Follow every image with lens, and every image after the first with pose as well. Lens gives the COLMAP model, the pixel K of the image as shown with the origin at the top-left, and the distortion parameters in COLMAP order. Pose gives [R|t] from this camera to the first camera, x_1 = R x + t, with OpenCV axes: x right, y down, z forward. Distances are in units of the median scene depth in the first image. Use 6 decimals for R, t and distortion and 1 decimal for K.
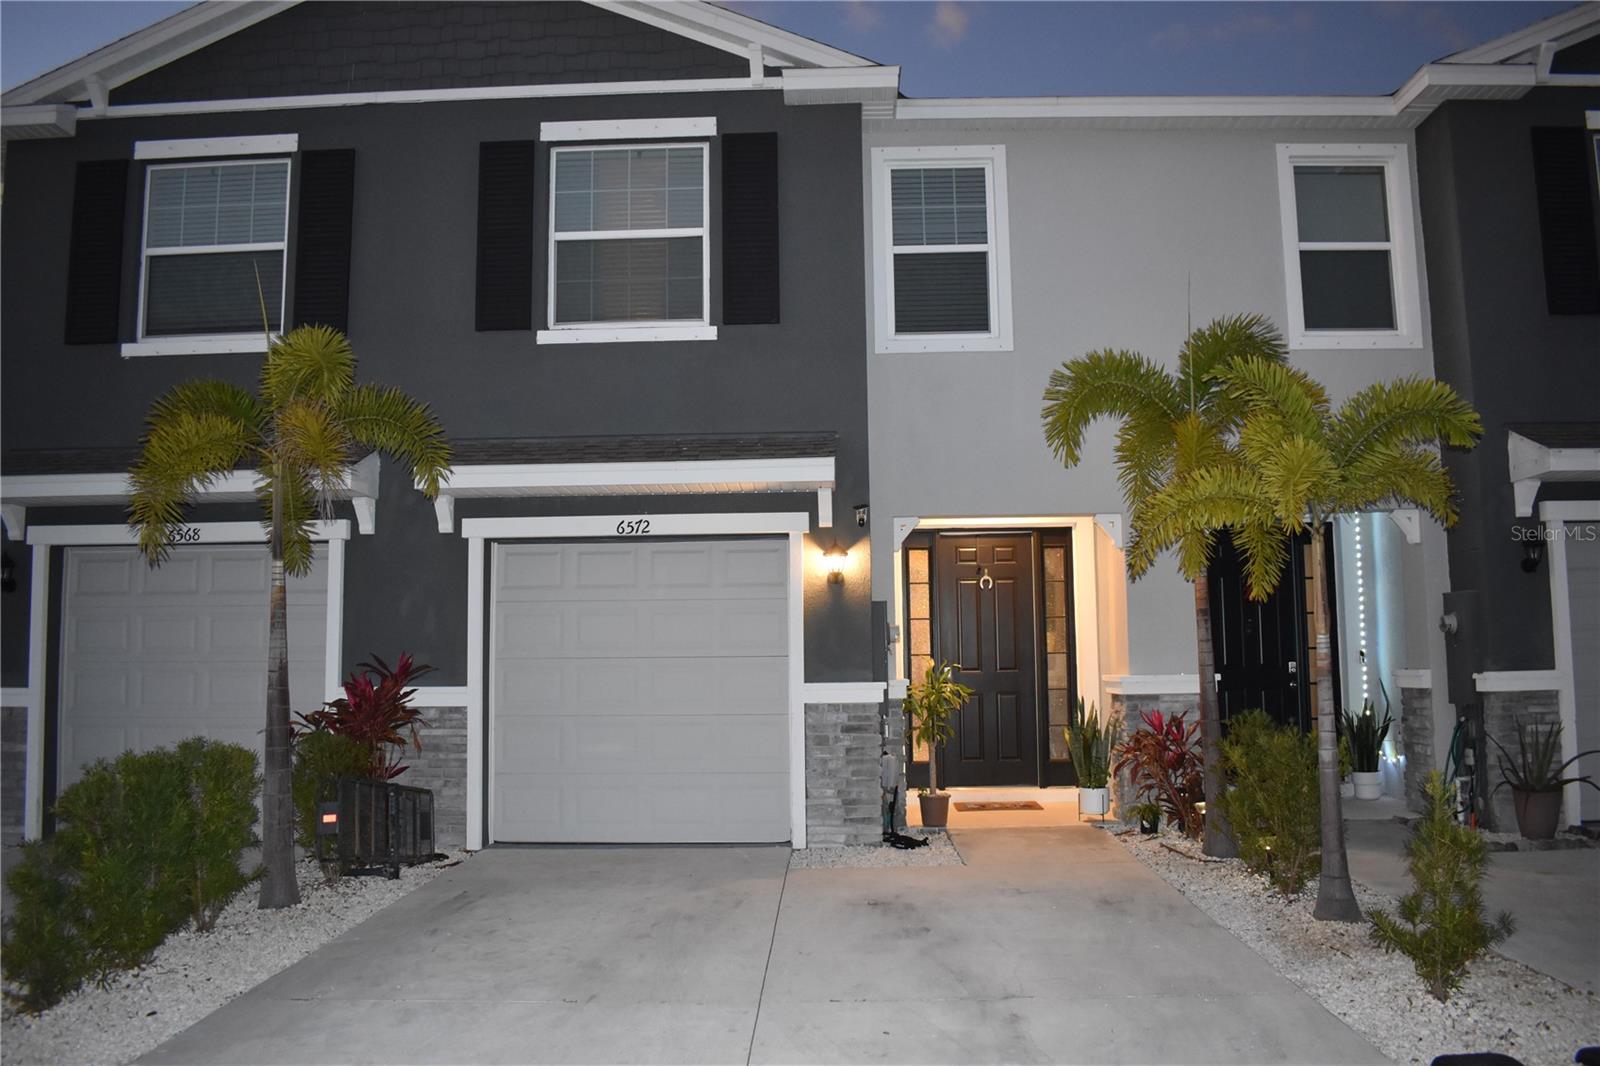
lens RADIAL K [[1275.1, 0, 800.0], [0, 1275.1, 533.0], [0, 0, 1]] dist [-0.091337, 0.006901]
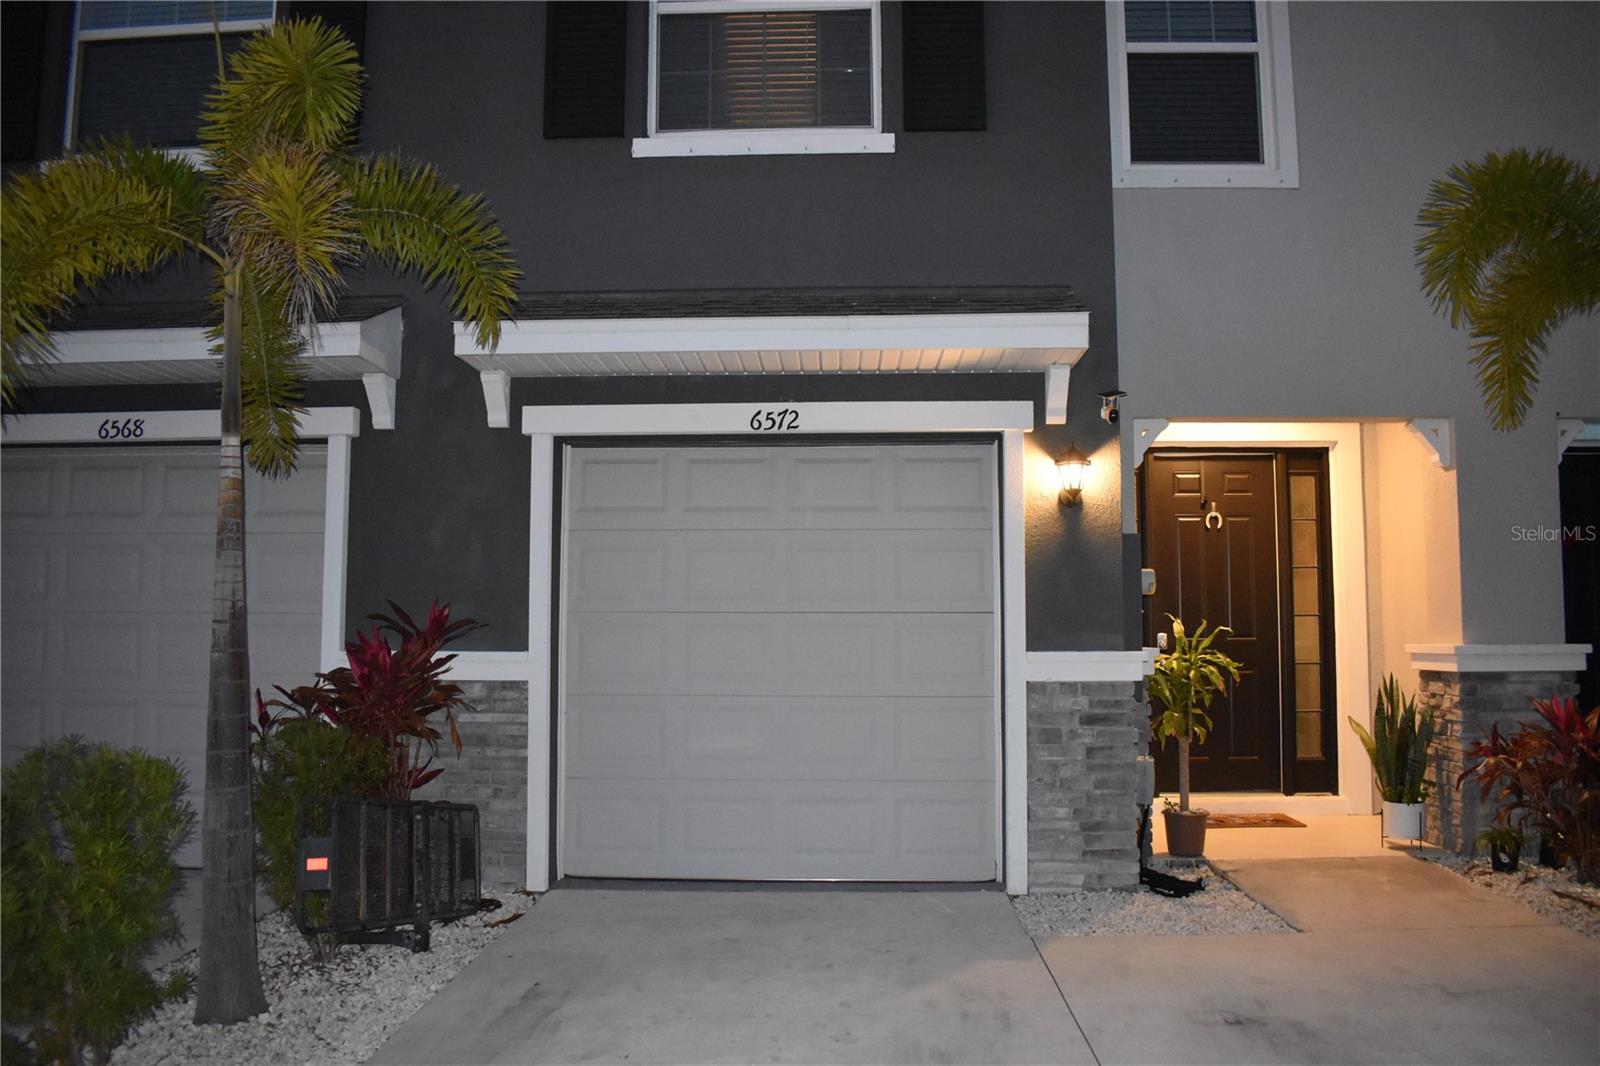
lens RADIAL K [[1254.6, 0, 800.0], [0, 1254.6, 533.0], [0, 0, 1]] dist [-0.094729, 0.014211]
pose [[0.999869, 0.011289, -0.011583, -0.109813], [-0.011040, 0.999711, 0.021340, 0.041489], [0.011820, -0.021209, 0.999705, 0.331413]]
